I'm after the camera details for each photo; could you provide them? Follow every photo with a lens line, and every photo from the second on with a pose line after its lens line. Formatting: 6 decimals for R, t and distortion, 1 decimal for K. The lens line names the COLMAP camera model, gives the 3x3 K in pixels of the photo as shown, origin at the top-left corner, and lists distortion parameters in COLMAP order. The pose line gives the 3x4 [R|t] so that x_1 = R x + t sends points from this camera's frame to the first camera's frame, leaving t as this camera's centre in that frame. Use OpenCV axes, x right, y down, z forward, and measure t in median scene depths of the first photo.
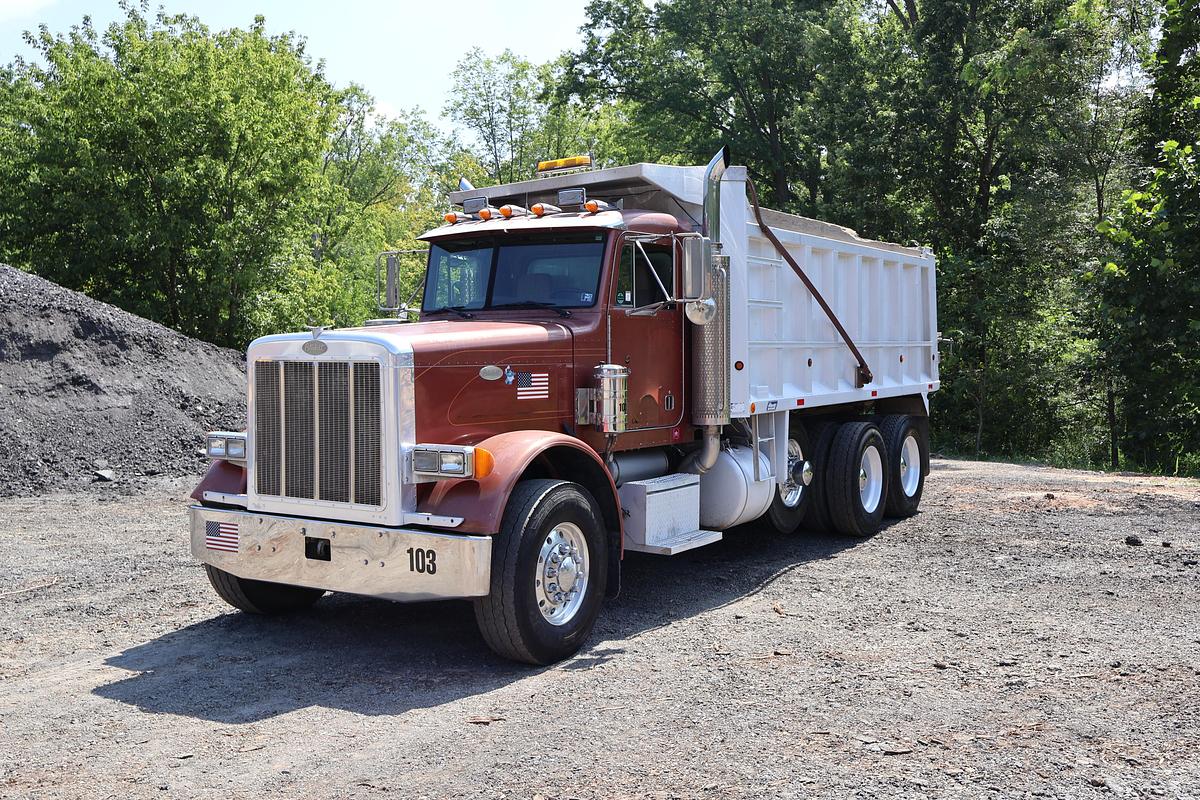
lens RADIAL K [[1183.2, 0, 584.5], [0, 1183.2, 399.6], [0, 0, 1]] dist [0.018286, 0.005950]
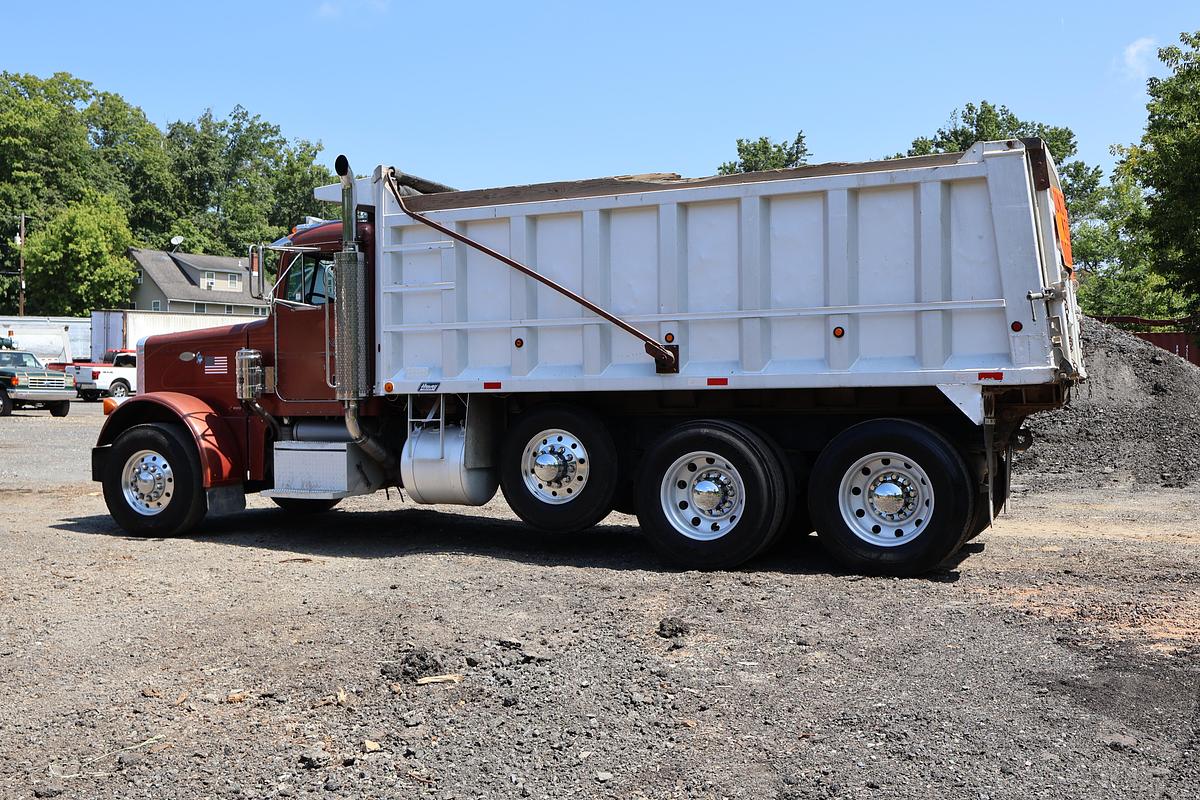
lens RADIAL K [[1183.2, 0, 584.5], [0, 1183.2, 399.6], [0, 0, 1]] dist [0.018286, 0.005950]
pose [[0.132373, 0.016016, -0.991071, 1.384179], [-0.030974, 0.999448, 0.012015, -0.000130], [0.990716, 0.029107, 0.132796, 1.170503]]
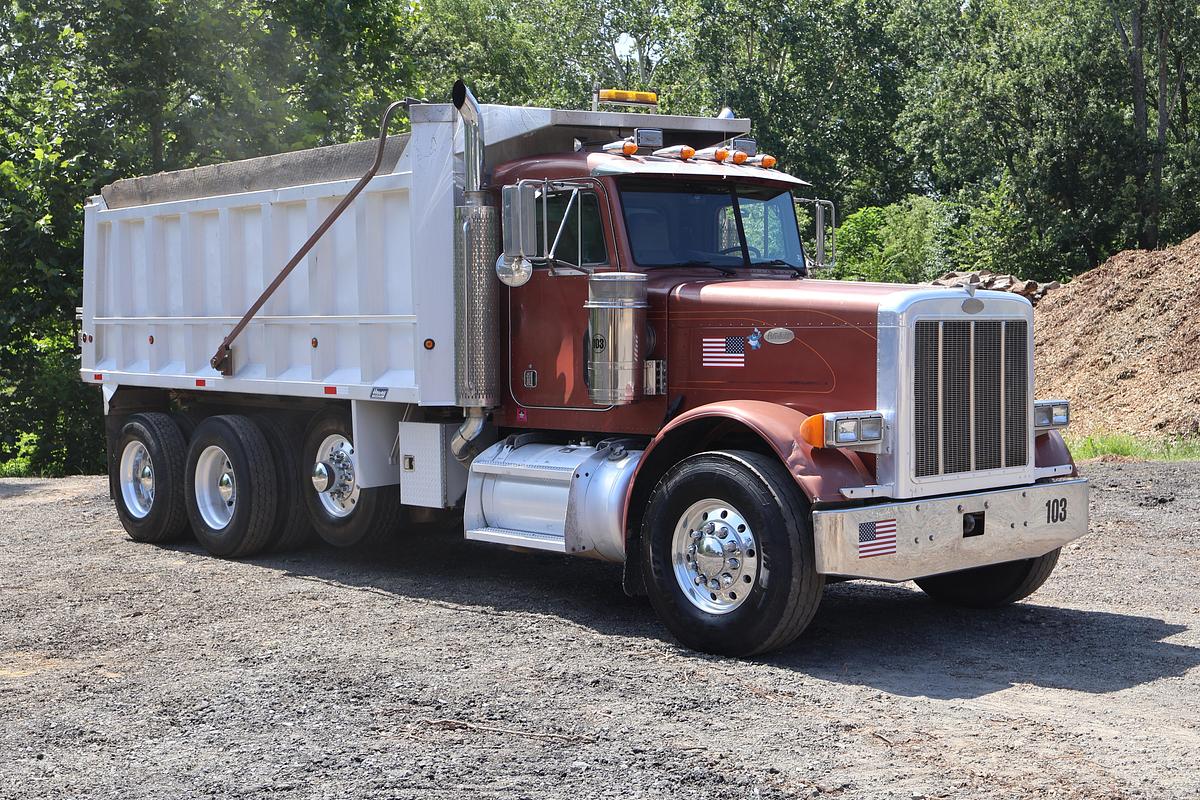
lens RADIAL K [[1570.1, 0, 579.9], [0, 1570.1, 395.5], [0, 0, 1]] dist [0.001176, -0.020694]
pose [[0.273849, -0.040627, 0.960914, -1.273808], [0.051661, 0.998286, 0.027484, -0.020052], [-0.960384, 0.042115, 0.275479, 0.821656]]
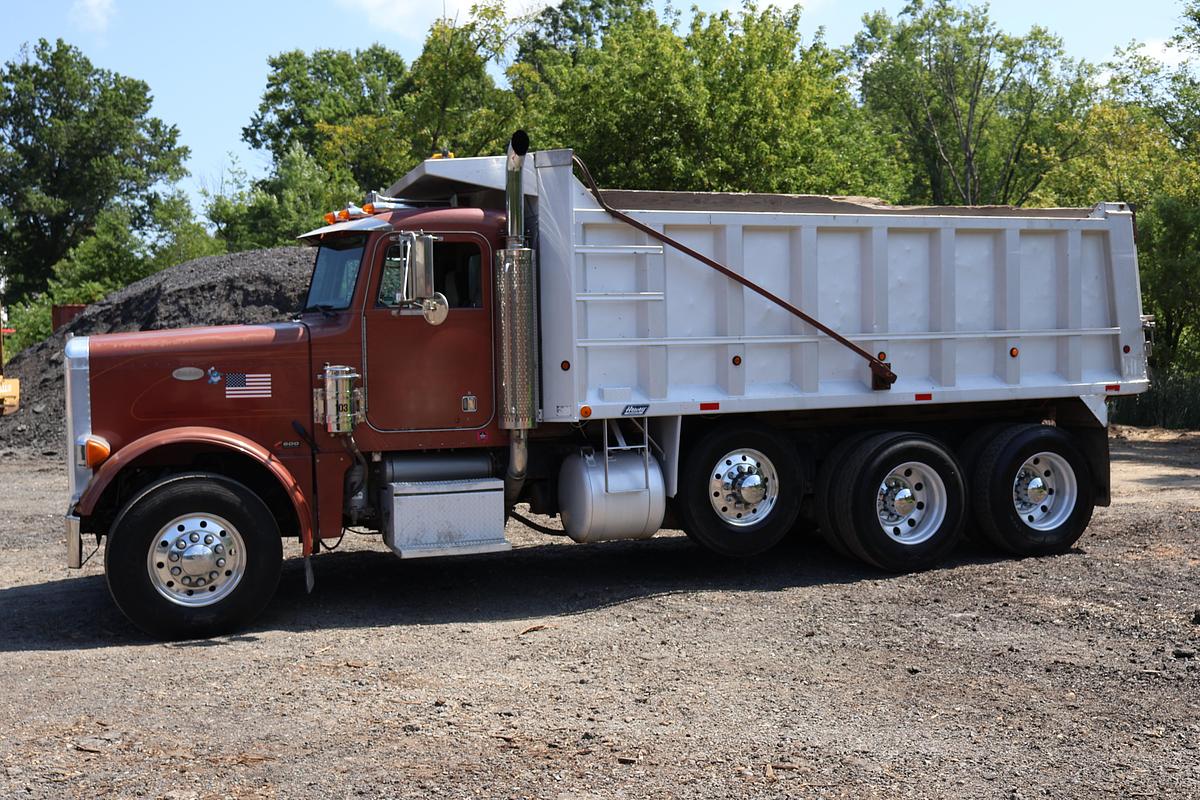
lens RADIAL K [[1253.4, 0, 574.4], [0, 1253.4, 393.2], [0, 0, 1]] dist [0.005440, 0.001150]
pose [[0.795924, 0.024401, -0.604904, 0.816267], [-0.015585, 0.999682, 0.019819, -0.029682], [0.605195, -0.006347, 0.796052, 0.253806]]
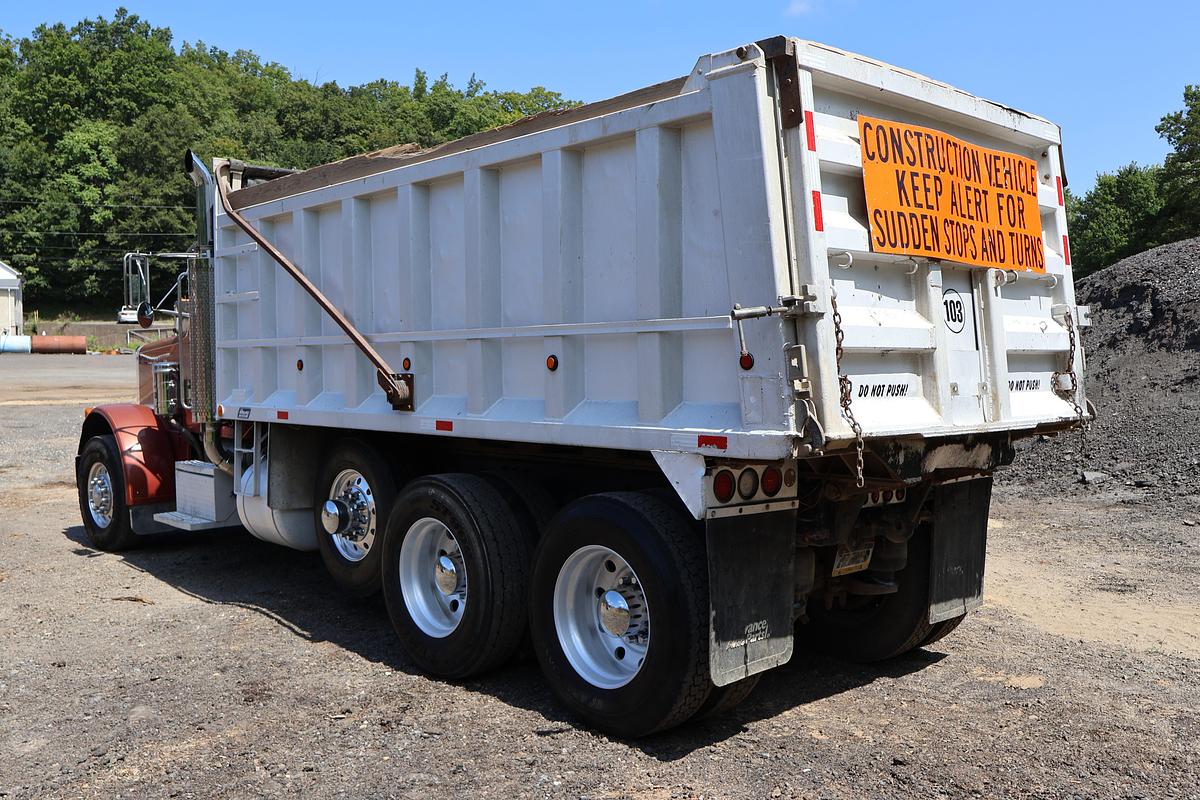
lens RADIAL K [[1067.0, 0, 575.0], [0, 1067.0, 405.0], [0, 0, 1]] dist [0.025828, -0.011842]
pose [[-0.271262, 0.056035, -0.960873, 1.000618], [-0.025522, 0.997534, 0.065378, -0.068921], [0.962167, 0.042258, -0.269163, 1.700111]]
